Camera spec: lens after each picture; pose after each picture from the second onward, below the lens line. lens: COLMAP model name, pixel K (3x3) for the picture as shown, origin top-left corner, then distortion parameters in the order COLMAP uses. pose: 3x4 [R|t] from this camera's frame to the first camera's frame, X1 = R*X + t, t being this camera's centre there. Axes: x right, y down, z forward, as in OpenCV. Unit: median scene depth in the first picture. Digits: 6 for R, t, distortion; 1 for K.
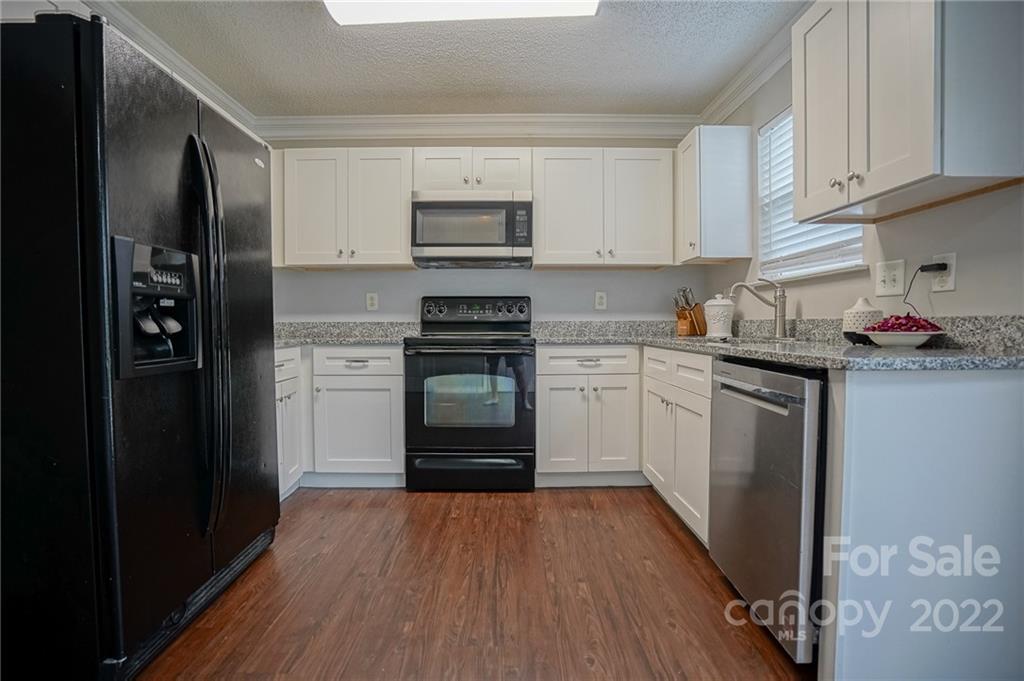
lens RADIAL K [[473.5, 0, 510.8], [0, 473.5, 339.8], [0, 0, 1]] dist [-0.059857, 0.024238]
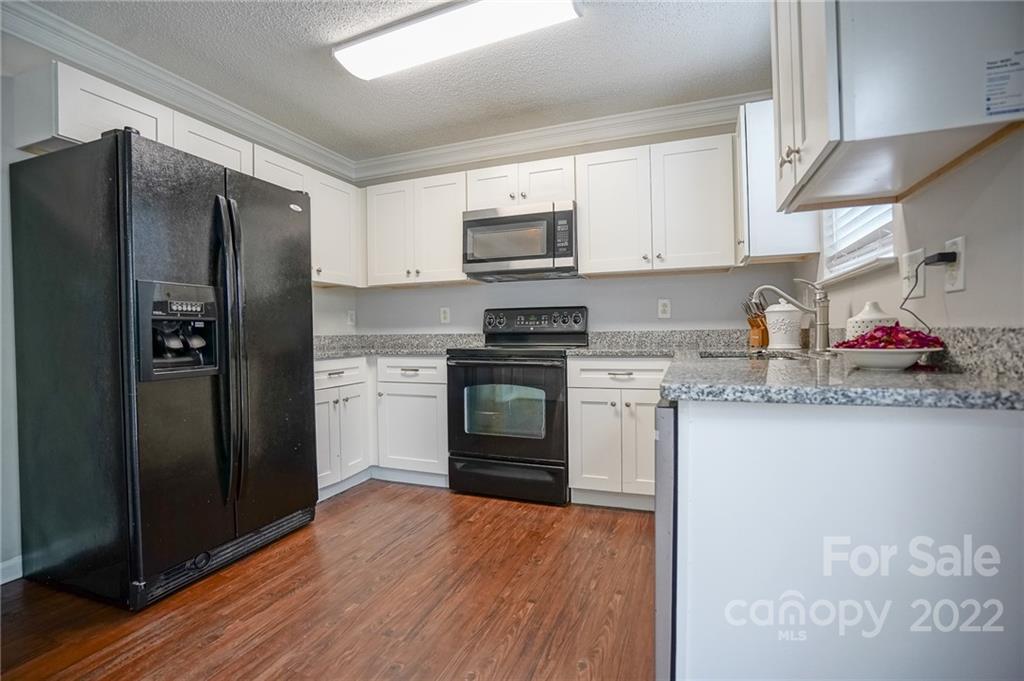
lens RADIAL K [[473.5, 0, 510.8], [0, 473.5, 339.8], [0, 0, 1]] dist [-0.059857, 0.024238]
pose [[0.929659, -0.003324, -0.368405, 0.307177], [-0.001993, 0.999899, -0.014051, -0.010413], [0.368415, 0.013797, 0.929559, 0.046686]]
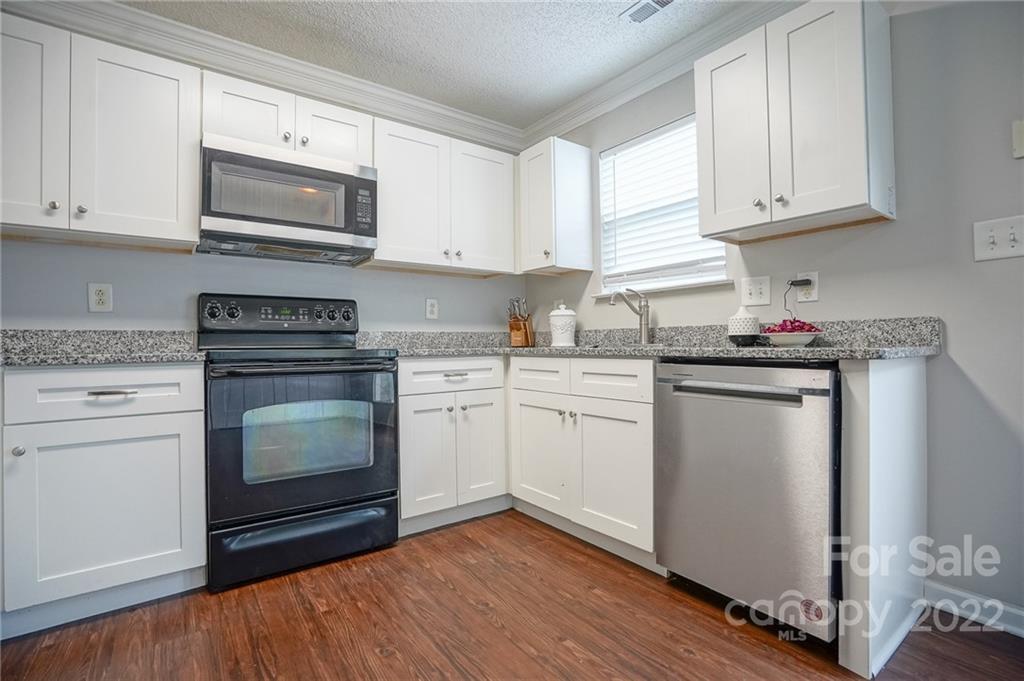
lens RADIAL K [[473.5, 0, 510.8], [0, 473.5, 339.8], [0, 0, 1]] dist [-0.059857, 0.024238]
pose [[0.807679, -0.000019, 0.589622, -0.261854], [0.026445, 0.998995, -0.036193, 0.013560], [-0.589029, 0.044825, 0.806868, 0.245766]]
